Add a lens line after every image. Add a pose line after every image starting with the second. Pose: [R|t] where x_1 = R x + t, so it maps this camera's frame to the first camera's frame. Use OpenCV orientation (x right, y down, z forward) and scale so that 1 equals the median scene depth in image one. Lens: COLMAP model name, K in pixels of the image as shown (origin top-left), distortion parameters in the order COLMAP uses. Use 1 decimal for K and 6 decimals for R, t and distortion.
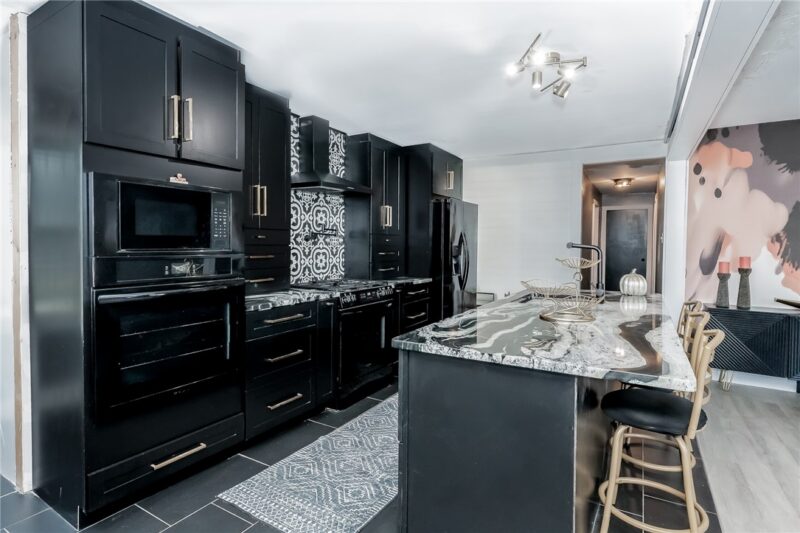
lens RADIAL K [[411.5, 0, 398.5], [0, 411.5, 251.9], [0, 0, 1]] dist [0.001003, 0.000006]
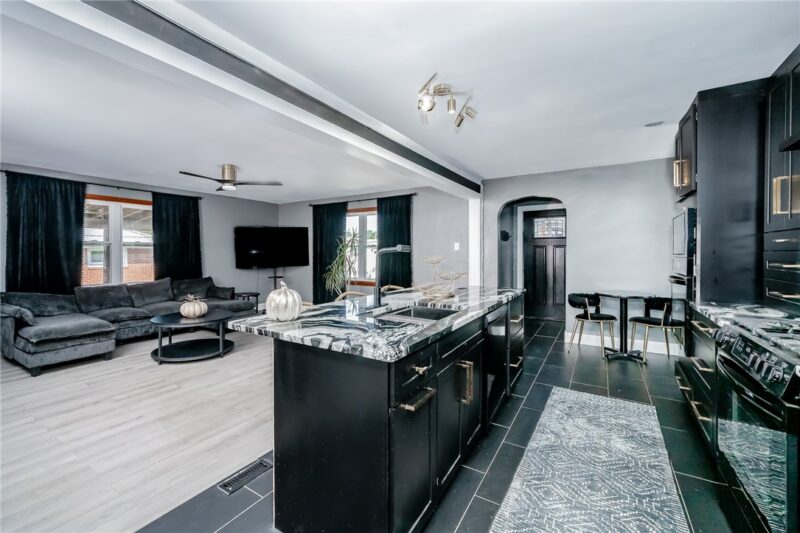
lens RADIAL K [[315.9, 0, 398.7], [0, 315.9, 260.6], [0, 0, 1]] dist [-0.001365, -0.000261]
pose [[-0.999405, -0.007129, 0.033741, 0.356646], [-0.005903, 0.999324, 0.036289, -0.015001], [-0.033977, 0.036068, -0.998772, 1.504397]]
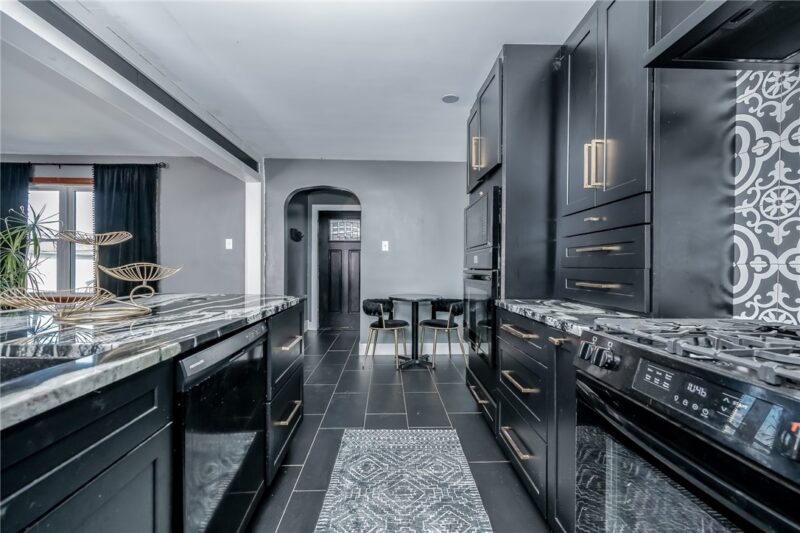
lens RADIAL K [[321.6, 0, 400.0], [0, 321.6, 266.5], [0, 0, 1]] dist [-0.001212, -0.000120]
pose [[-0.839522, -0.014790, -0.543124, 0.192682], [-0.025424, 0.999604, 0.012078, 0.034602], [0.542730, 0.023948, -0.839566, 1.173729]]
